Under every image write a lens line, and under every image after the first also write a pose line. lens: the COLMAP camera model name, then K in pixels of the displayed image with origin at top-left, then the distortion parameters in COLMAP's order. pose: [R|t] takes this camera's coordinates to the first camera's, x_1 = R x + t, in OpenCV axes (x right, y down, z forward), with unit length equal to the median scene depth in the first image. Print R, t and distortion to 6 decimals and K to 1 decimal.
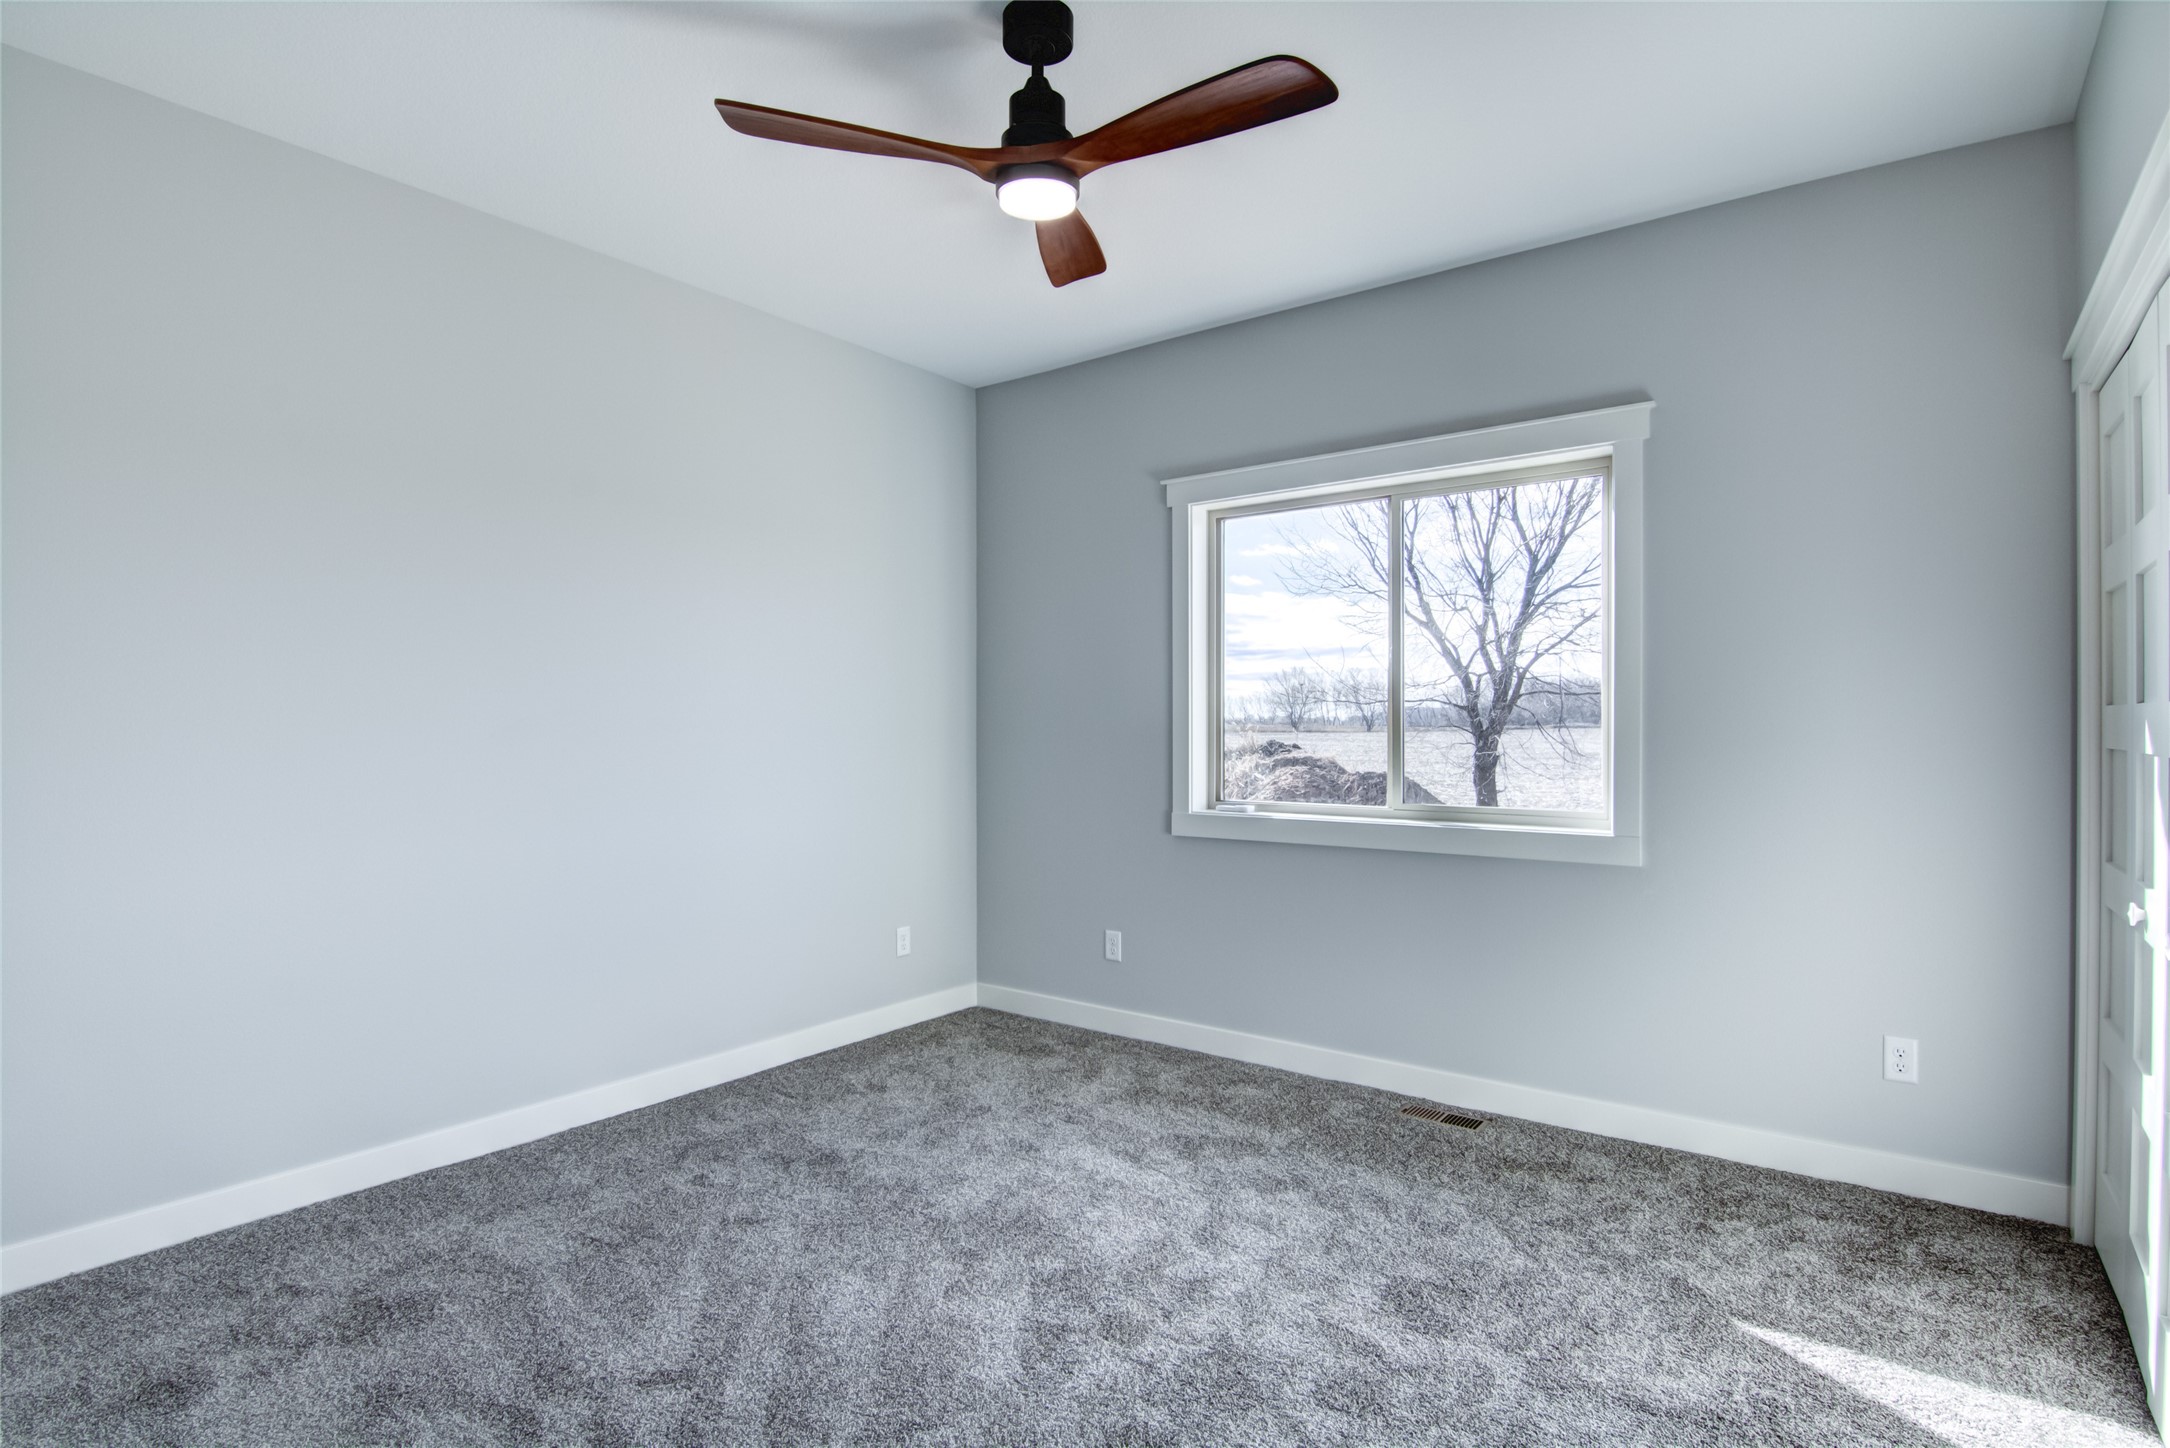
lens RADIAL K [[1112.0, 0, 1085.0], [0, 1112.0, 724.0], [0, 0, 1]] dist [-0.003697, -0.012494]
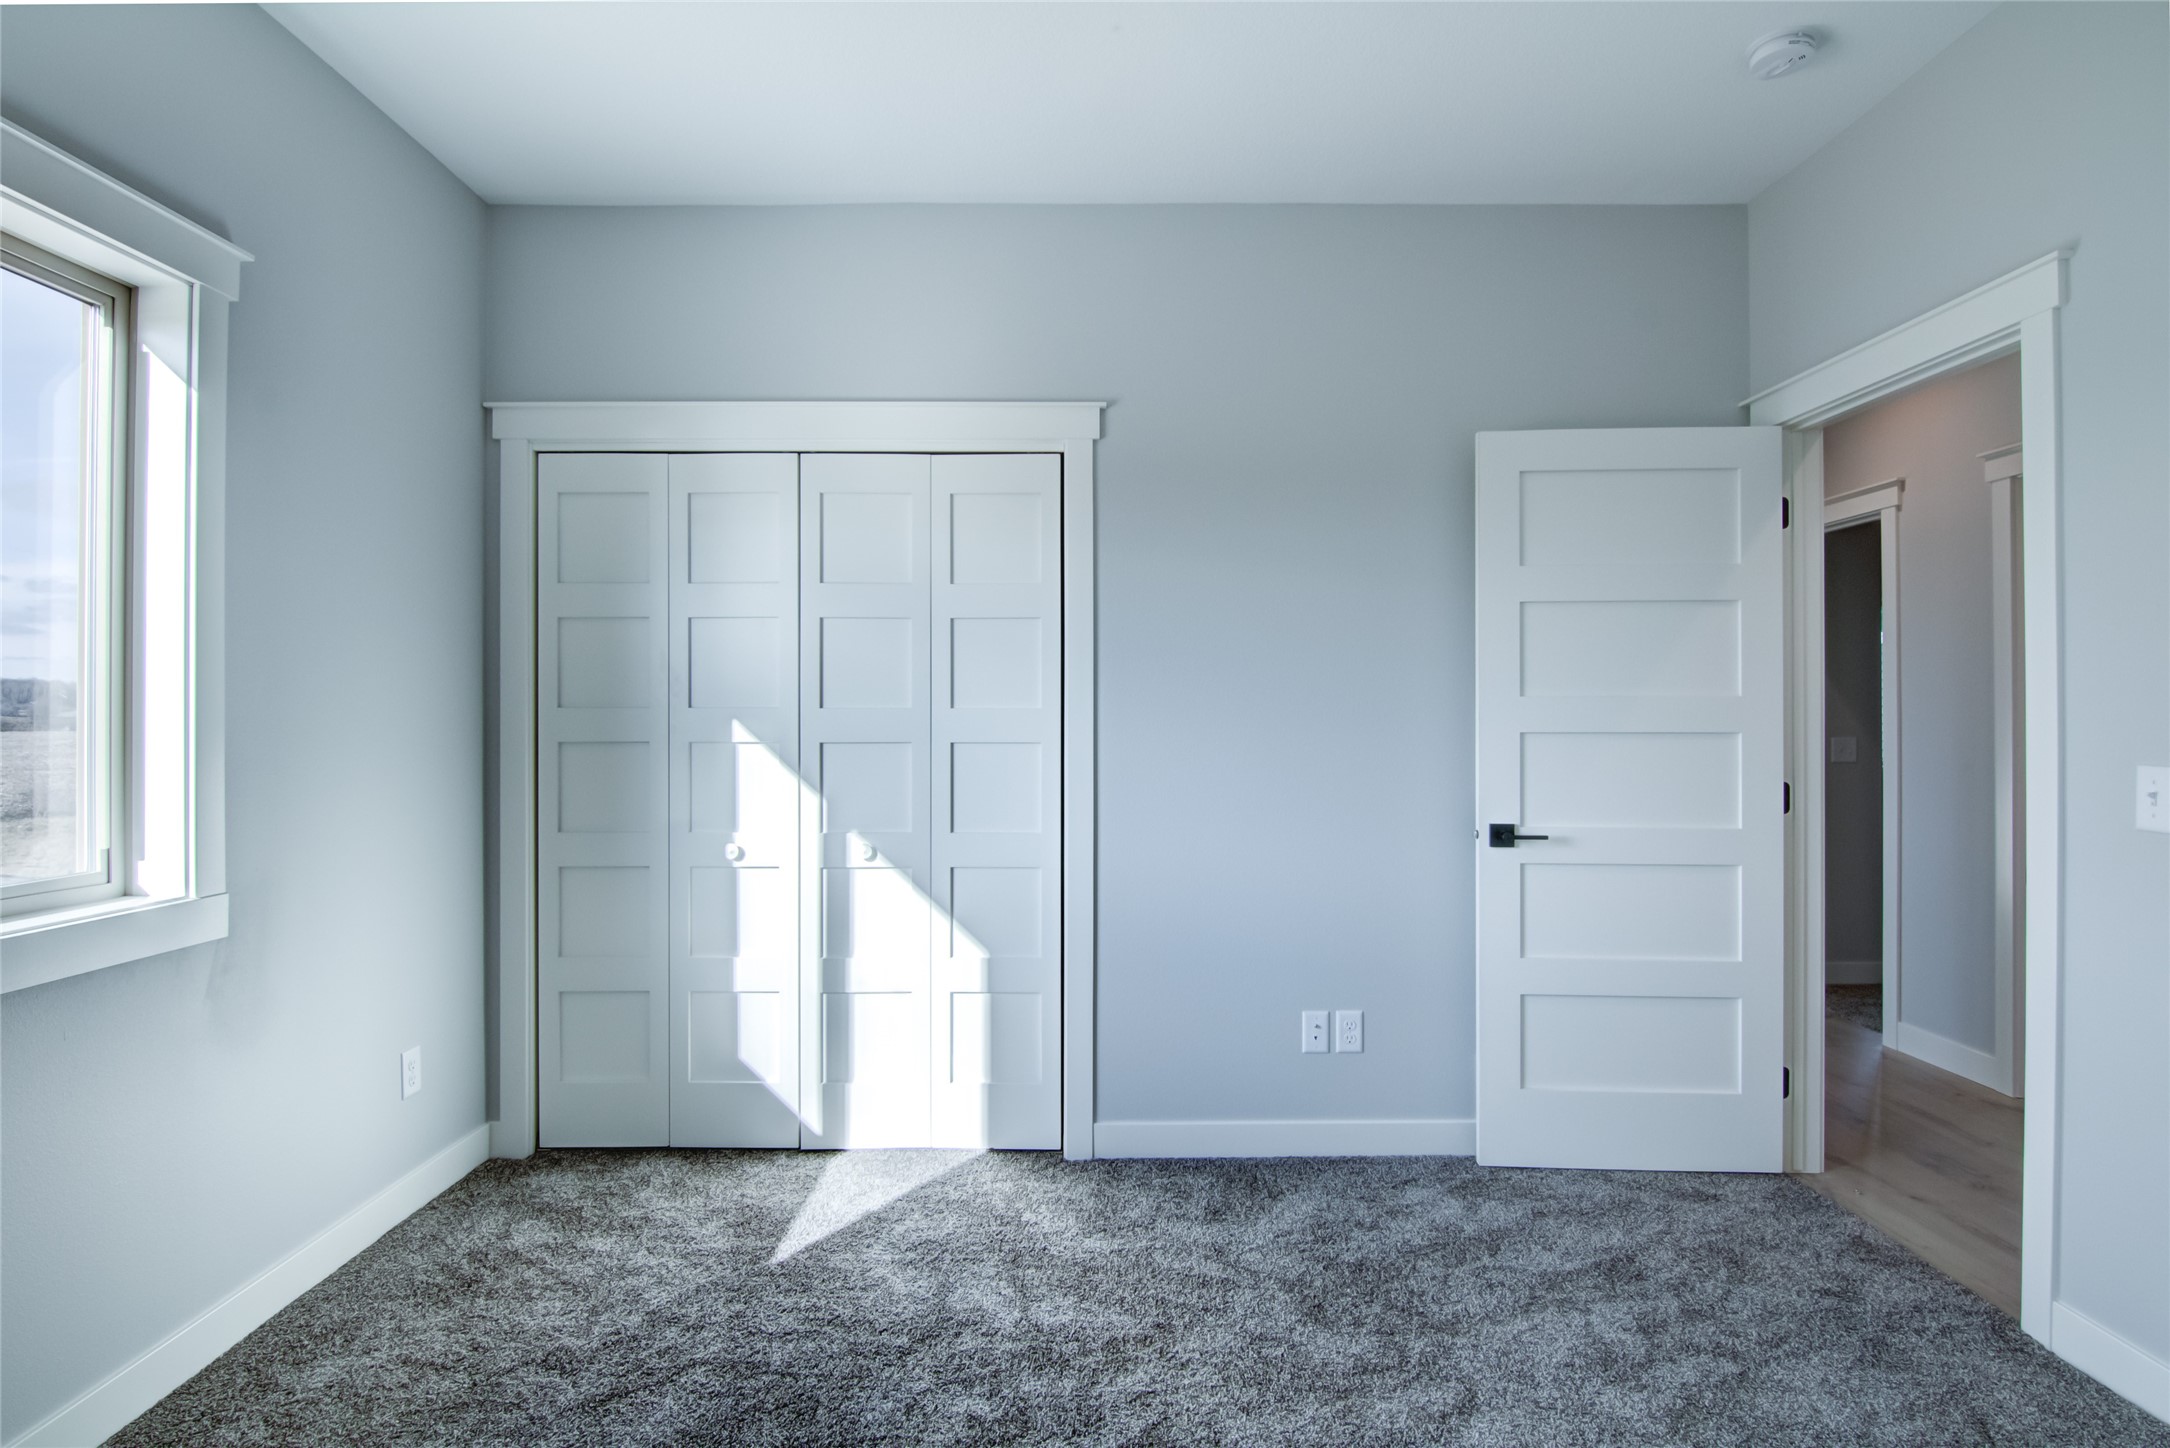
lens RADIAL K [[1112.0, 0, 1085.0], [0, 1112.0, 724.0], [0, 0, 1]] dist [-0.003697, -0.012494]
pose [[-0.603146, -0.001966, 0.797629, -0.408171], [0.001434, 0.999993, 0.003549, -0.000709], [-0.797630, 0.003284, -0.603138, 1.197492]]
